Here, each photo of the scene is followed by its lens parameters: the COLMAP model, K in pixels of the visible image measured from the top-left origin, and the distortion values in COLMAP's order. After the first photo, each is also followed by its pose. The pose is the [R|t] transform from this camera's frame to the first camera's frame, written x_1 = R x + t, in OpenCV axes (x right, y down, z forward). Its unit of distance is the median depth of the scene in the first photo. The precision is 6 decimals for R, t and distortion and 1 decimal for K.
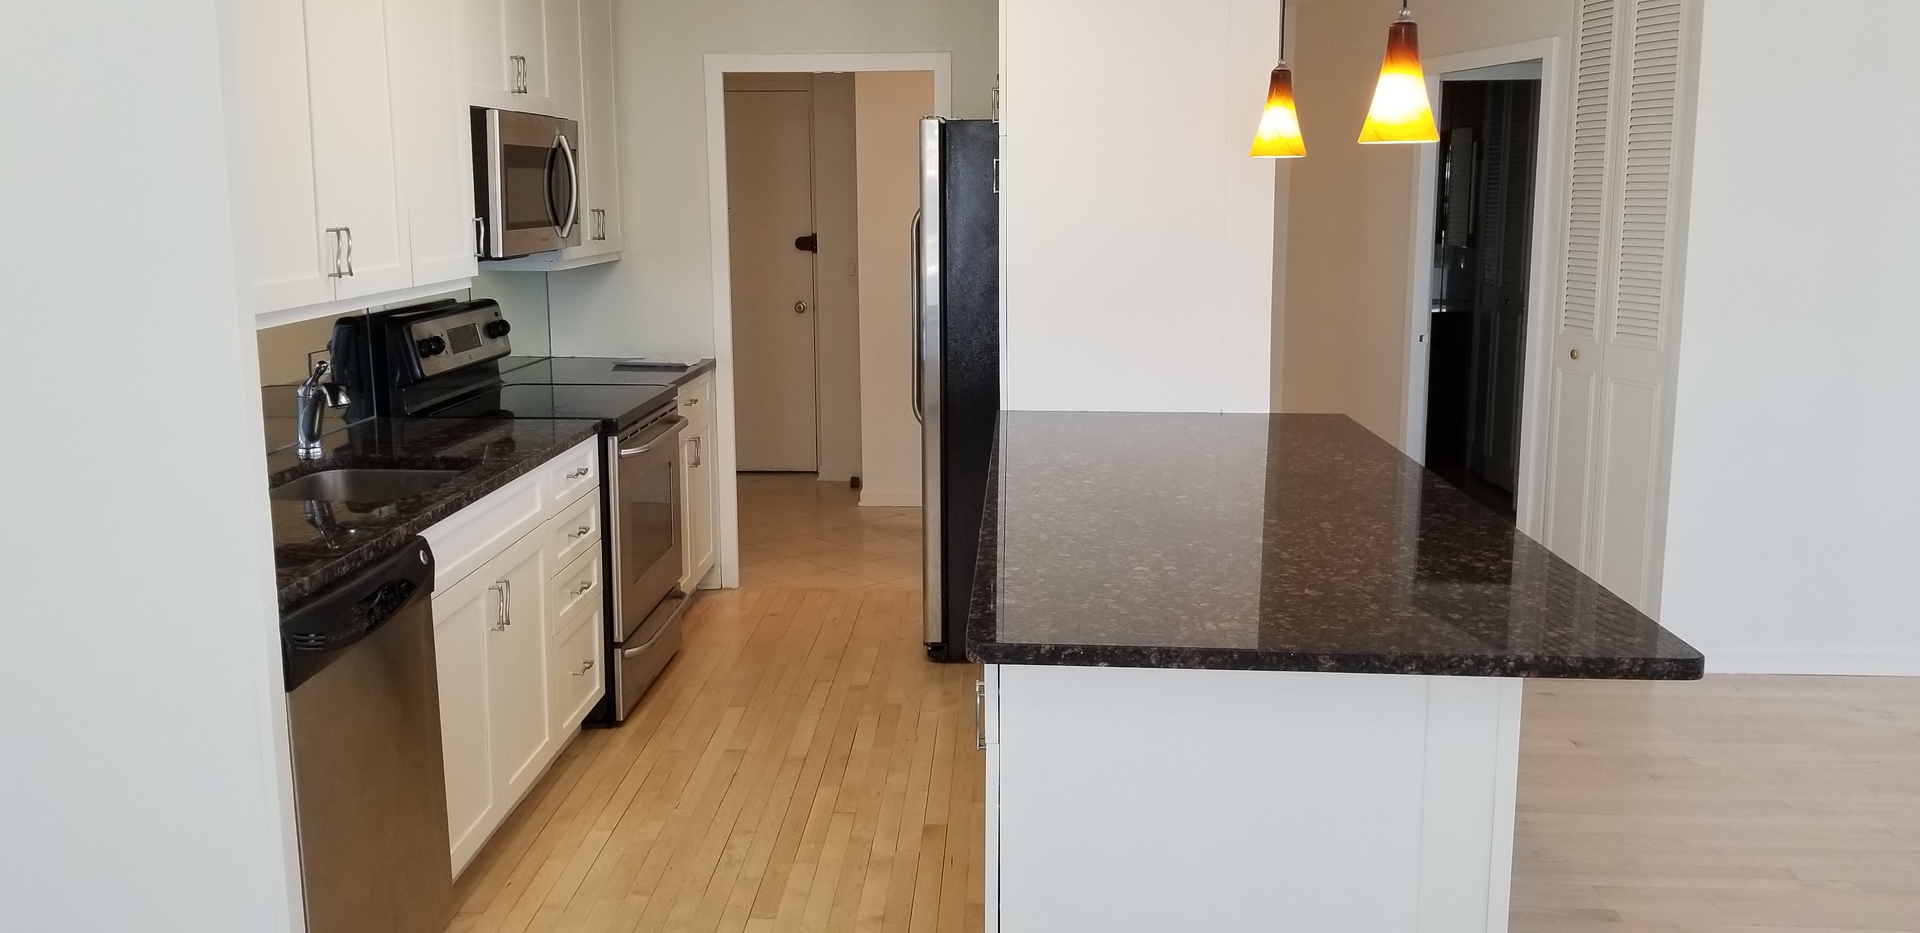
lens RADIAL K [[1498.4, 0, 950.8], [0, 1498.4, 449.3], [0, 0, 1]] dist [0.076880, -0.127497]
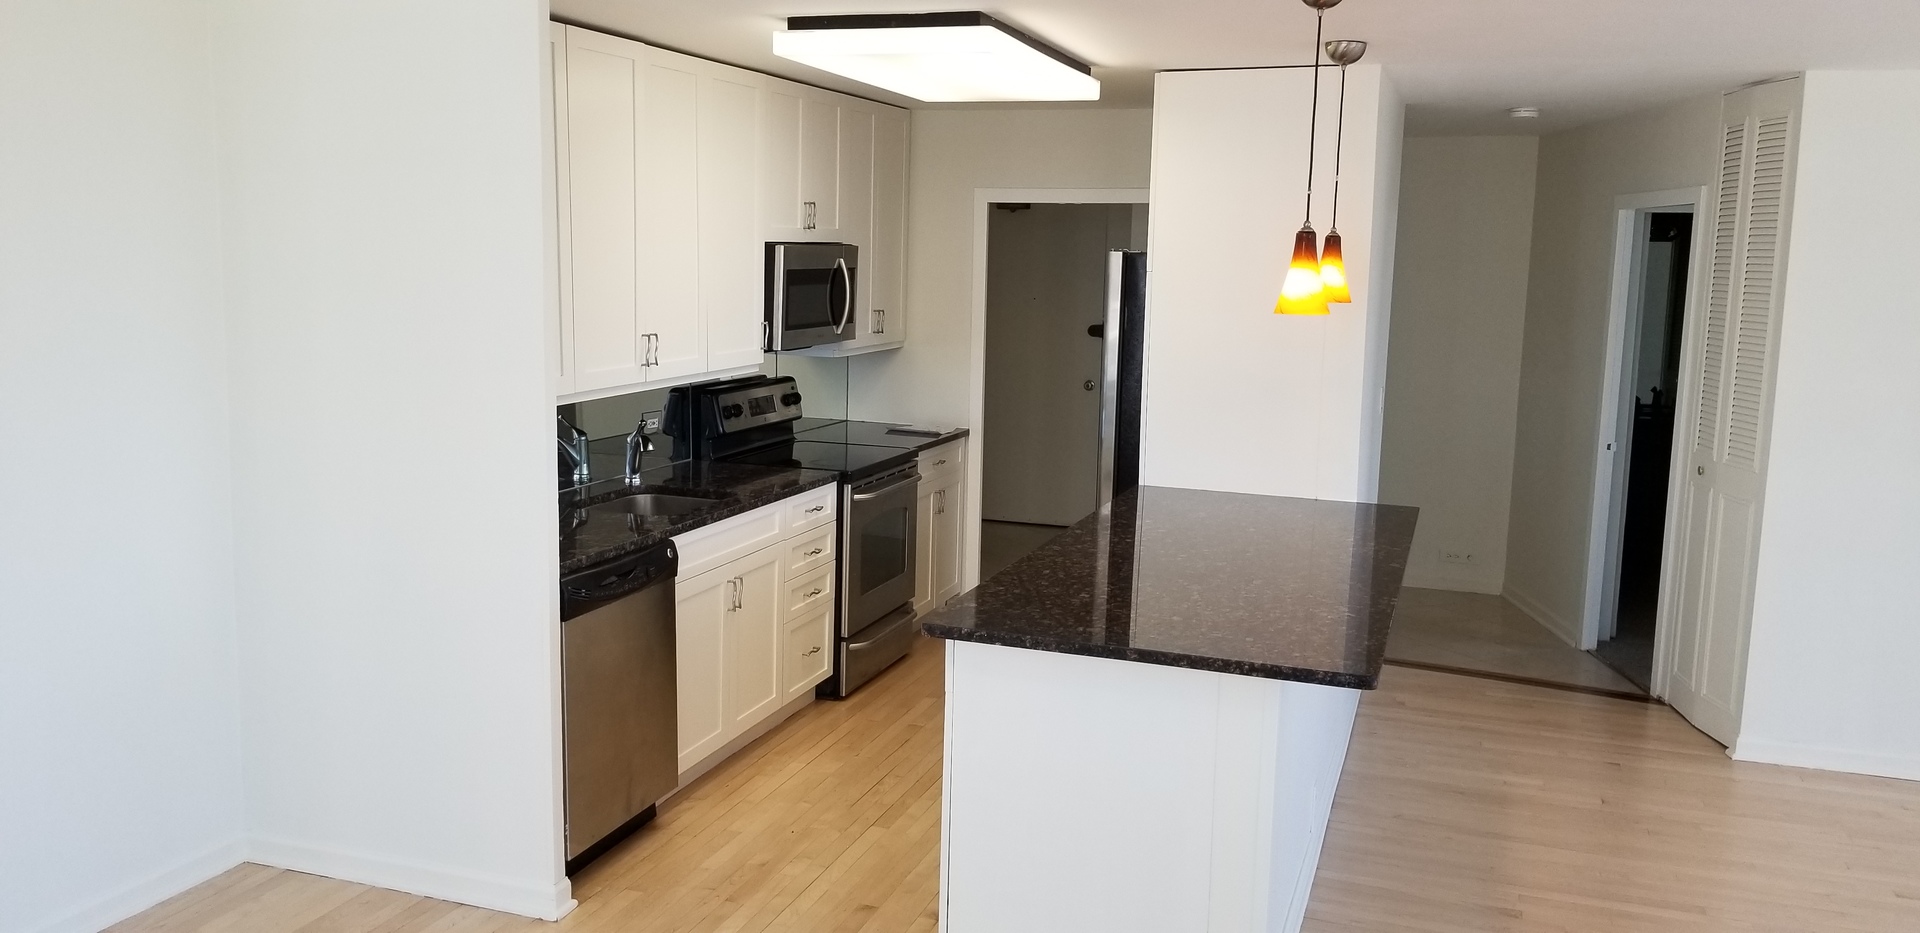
lens RADIAL K [[1498.4, 0, 948.1], [0, 1498.4, 485.2], [0, 0, 1]] dist [0.076880, -0.127497]
pose [[0.958898, 0.067801, -0.275530, 0.230074], [-0.072300, 0.997364, -0.006191, -0.006028], [0.274384, 0.025858, 0.961273, -0.269677]]
